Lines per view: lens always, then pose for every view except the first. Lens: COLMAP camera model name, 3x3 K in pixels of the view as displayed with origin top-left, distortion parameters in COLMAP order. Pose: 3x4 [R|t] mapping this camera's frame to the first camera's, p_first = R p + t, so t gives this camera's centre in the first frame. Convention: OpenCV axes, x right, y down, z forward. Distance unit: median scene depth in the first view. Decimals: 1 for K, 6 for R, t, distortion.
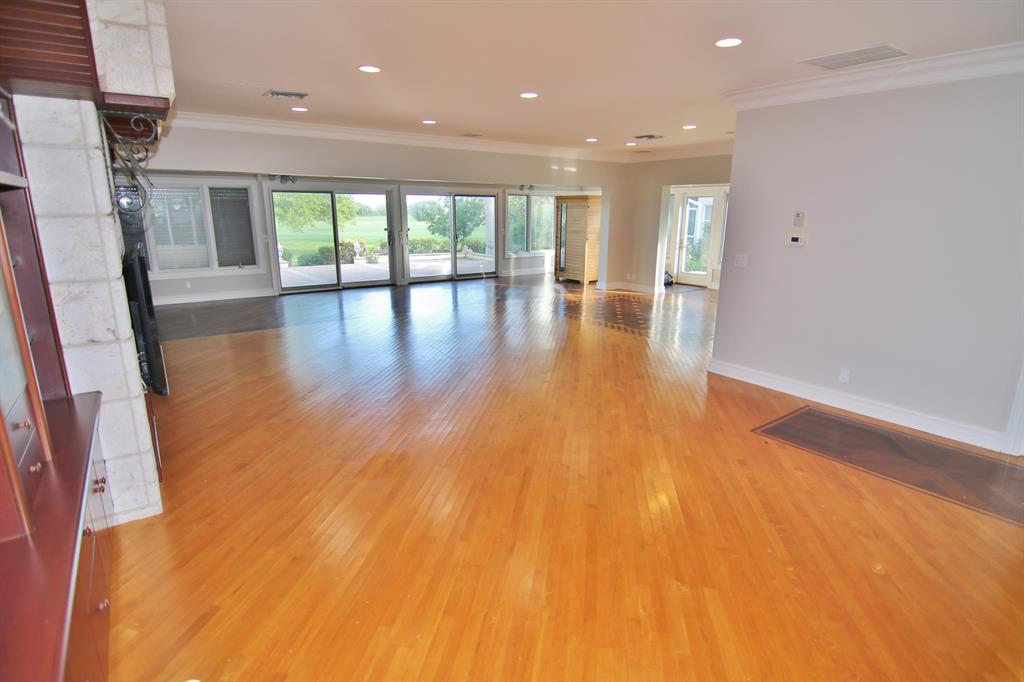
lens RADIAL K [[519.9, 0, 517.0], [0, 519.9, 340.0], [0, 0, 1]] dist [-0.004900, -0.011245]
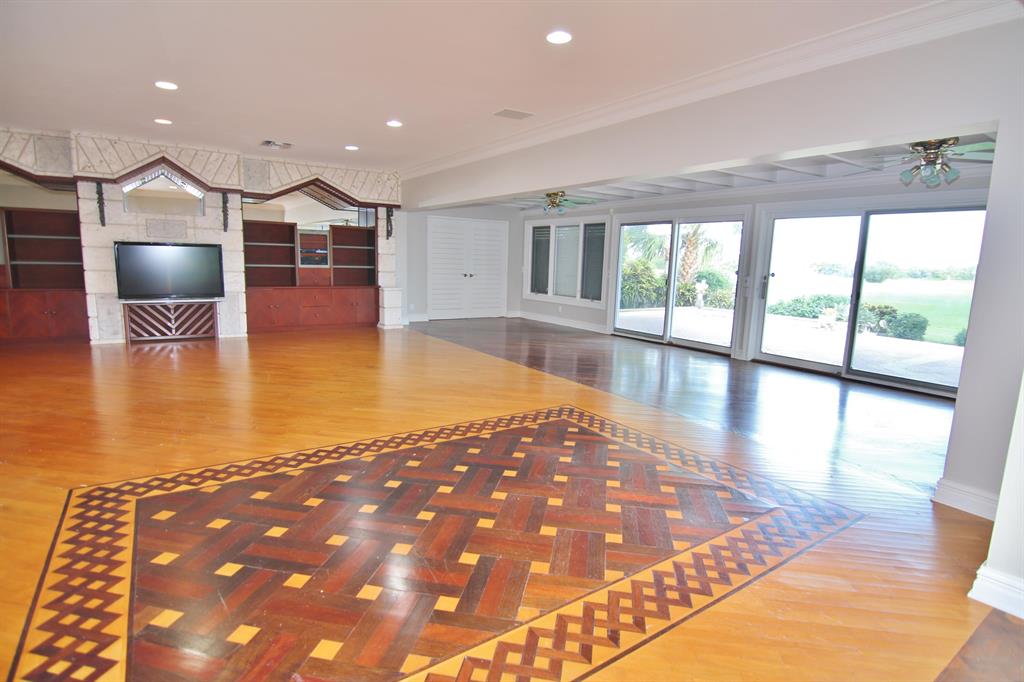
lens RADIAL K [[519.9, 0, 517.0], [0, 519.9, 340.0], [0, 0, 1]] dist [-0.004900, -0.011245]
pose [[-0.031904, 0.145626, -0.988825, 0.394299], [-0.273059, 0.950422, 0.148781, -0.142783], [0.961468, 0.274755, 0.009443, 0.698726]]
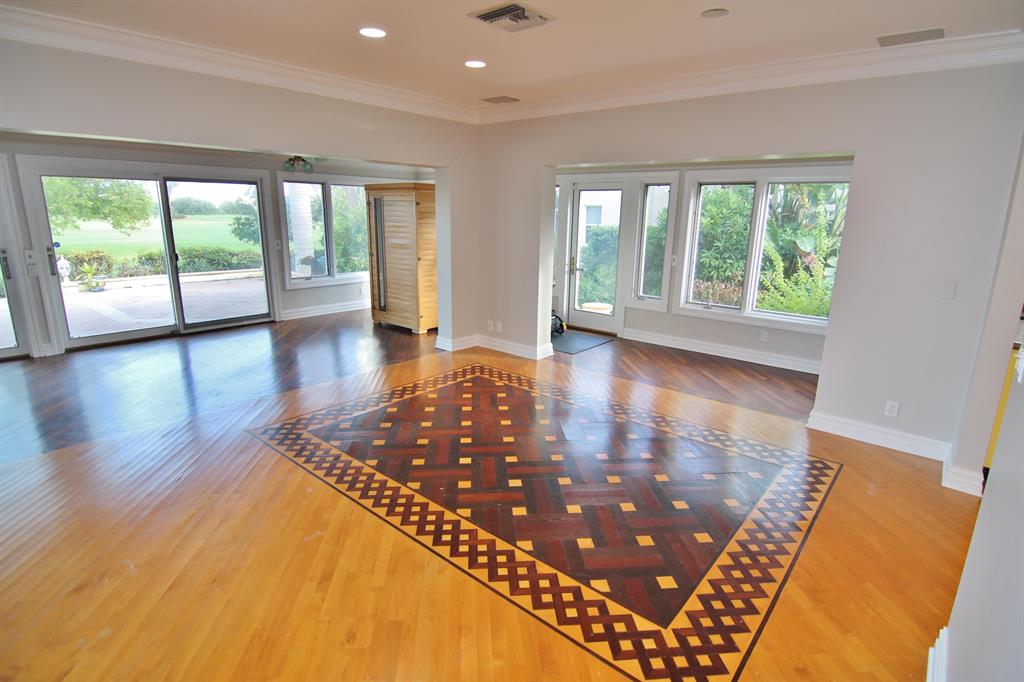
lens RADIAL K [[519.9, 0, 517.0], [0, 519.9, 340.0], [0, 0, 1]] dist [-0.004900, -0.011245]
pose [[0.971703, -0.045305, 0.231822, 0.099484], [0.045378, 0.998957, 0.005020, -0.098823], [-0.231807, 0.005641, 0.972745, 0.398198]]
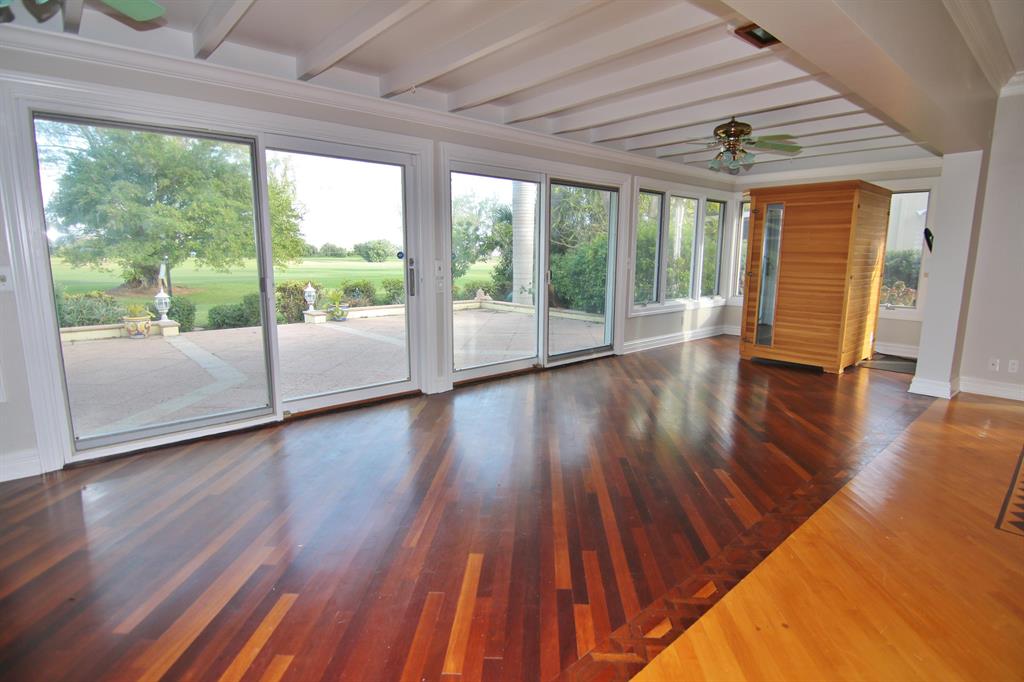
lens RADIAL K [[519.9, 0, 517.0], [0, 519.9, 340.0], [0, 0, 1]] dist [-0.004900, -0.011245]
pose [[0.994831, -0.016372, 0.100221, -0.192422], [0.024096, 0.996790, -0.076353, -0.109404], [-0.098649, 0.078374, 0.992031, 0.569557]]
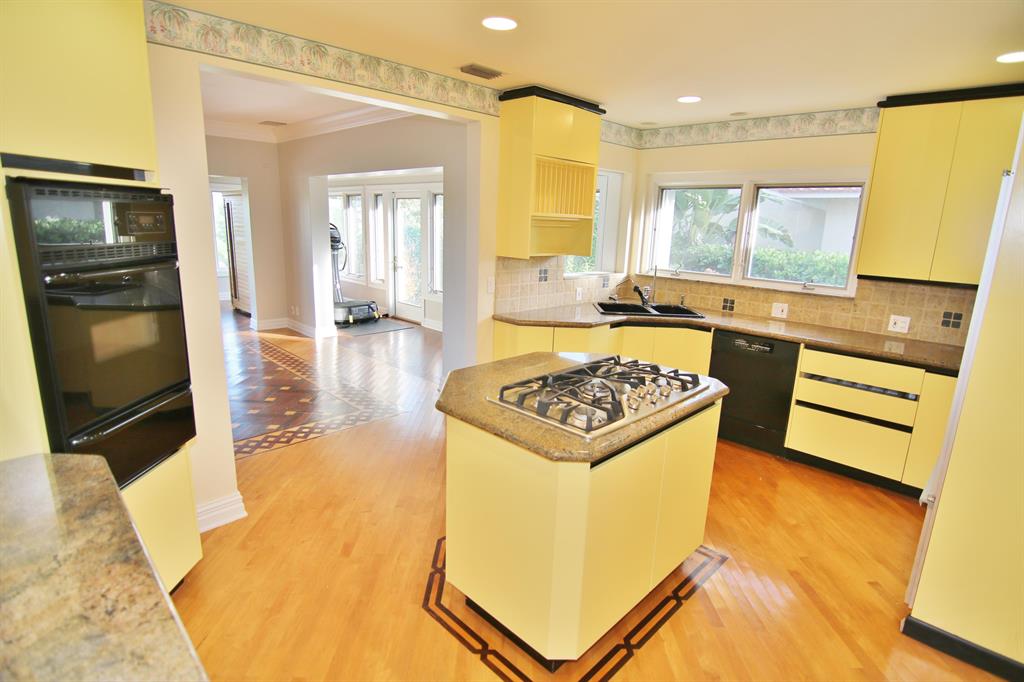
lens RADIAL K [[519.9, 0, 517.0], [0, 519.9, 340.0], [0, 0, 1]] dist [-0.004900, -0.011245]
pose [[0.986694, -0.006511, 0.162458, 0.358258], [0.009381, 0.999813, -0.016900, -0.063490], [-0.162317, 0.018200, 0.986571, 0.258490]]
